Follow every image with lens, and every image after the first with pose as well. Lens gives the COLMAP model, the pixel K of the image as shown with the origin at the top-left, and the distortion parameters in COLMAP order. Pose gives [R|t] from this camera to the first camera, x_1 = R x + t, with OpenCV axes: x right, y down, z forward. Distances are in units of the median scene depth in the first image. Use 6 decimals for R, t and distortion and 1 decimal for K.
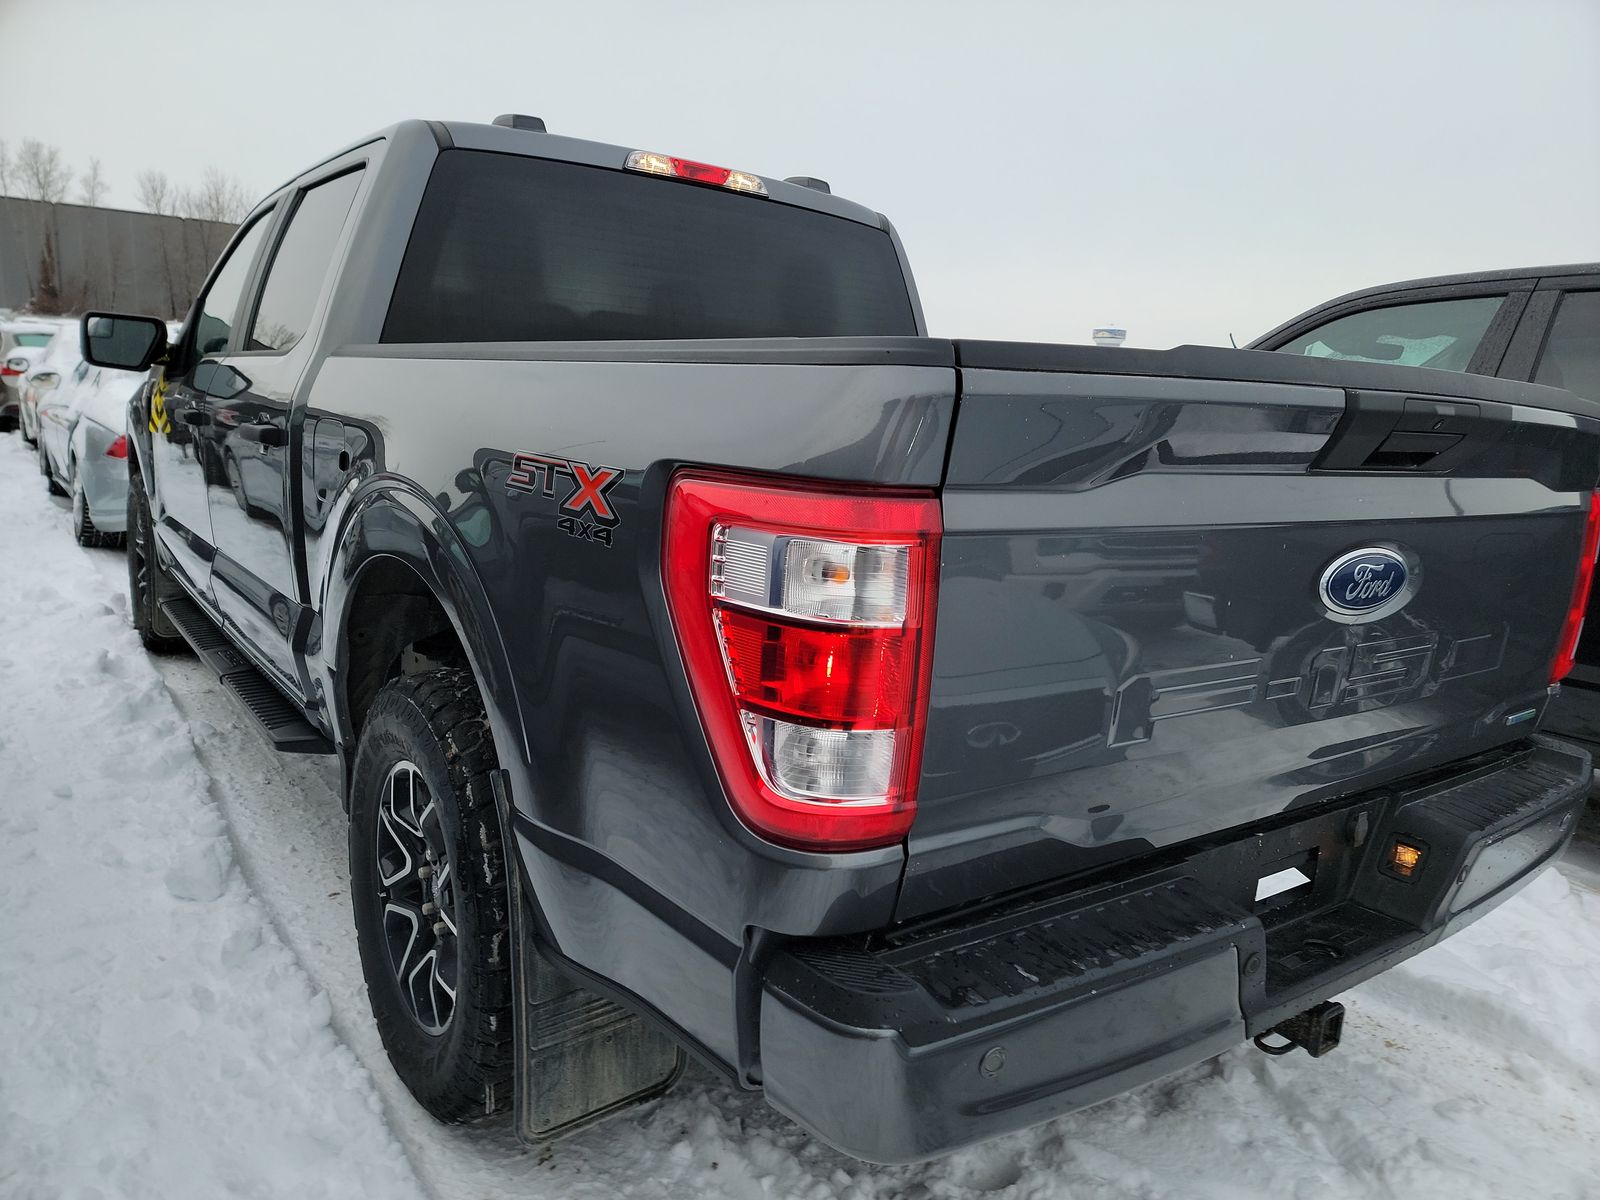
lens RADIAL K [[1112.8, 0, 802.1], [0, 1112.8, 623.0], [0, 0, 1]] dist [0.083373, -0.077531]
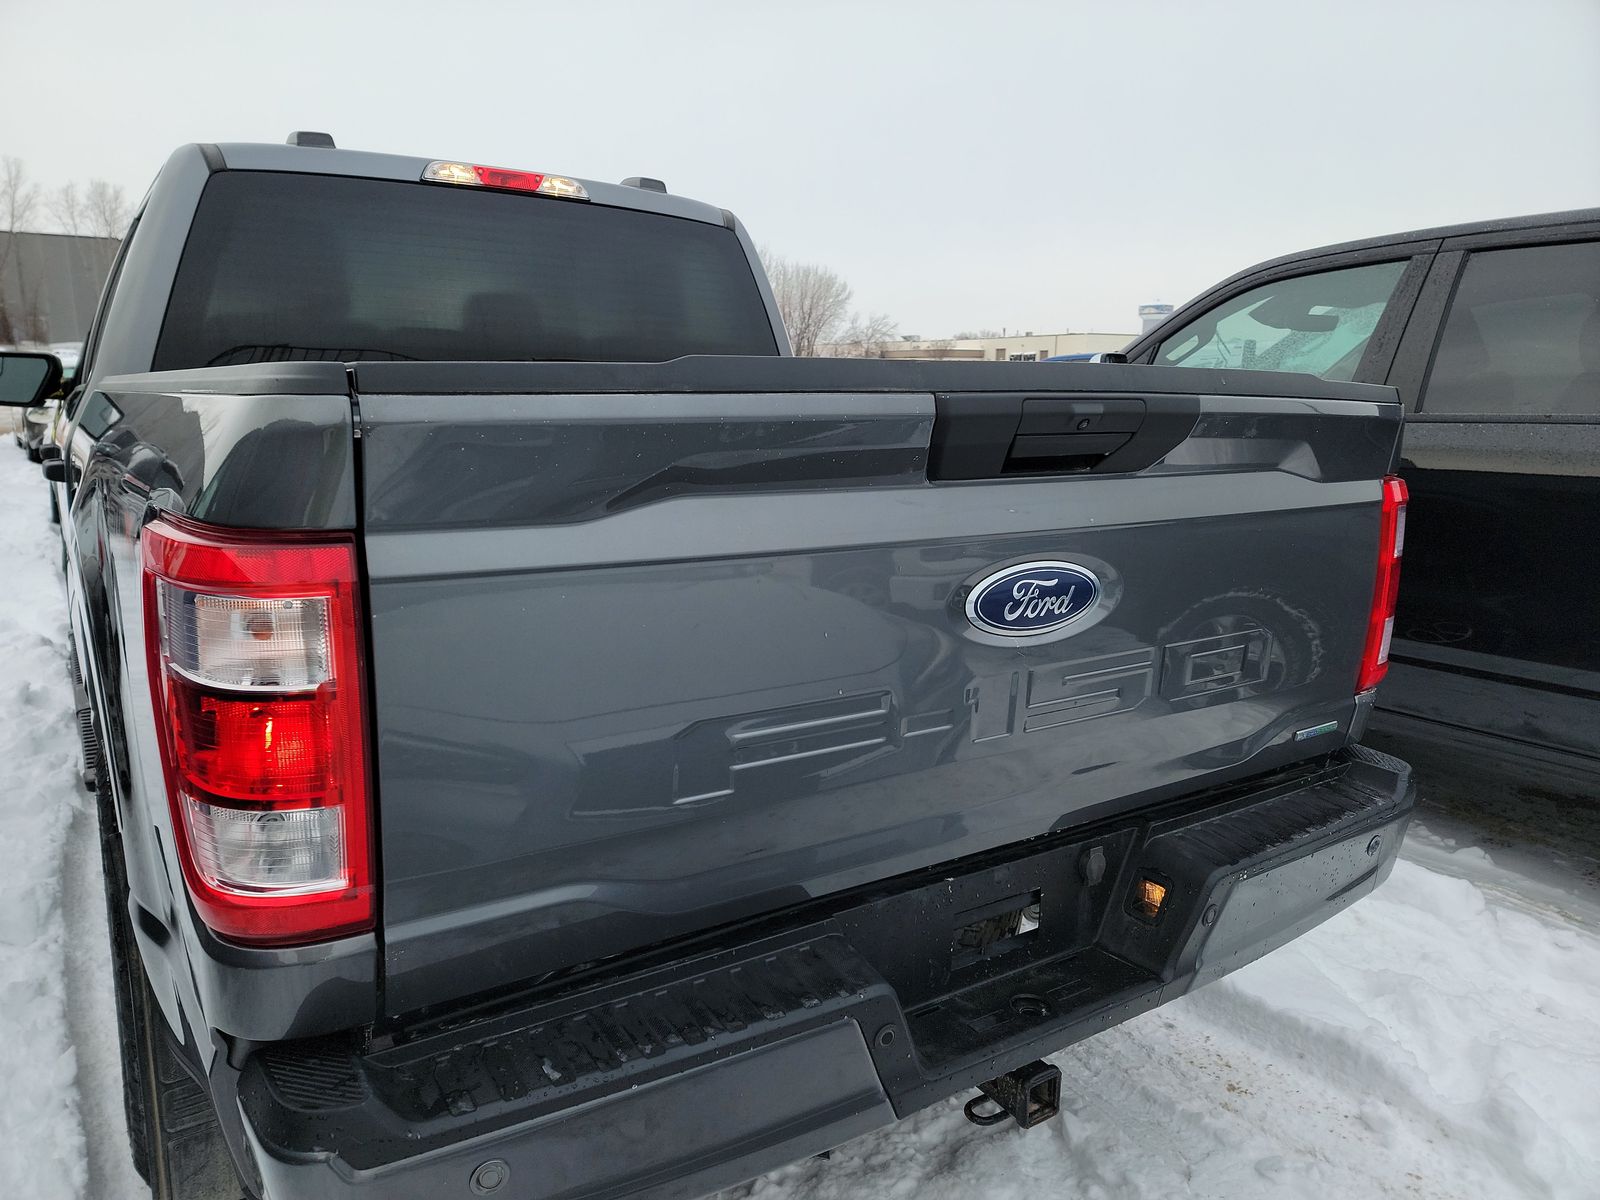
lens RADIAL K [[1107.7, 0, 800.0], [0, 1107.7, 600.0], [0, 0, 1]] dist [0.090781, -0.087510]
pose [[0.997141, -0.035304, -0.066806, 0.263958], [0.034442, 0.999308, -0.014013, -0.021202], [0.067255, 0.011672, 0.997668, 0.071938]]
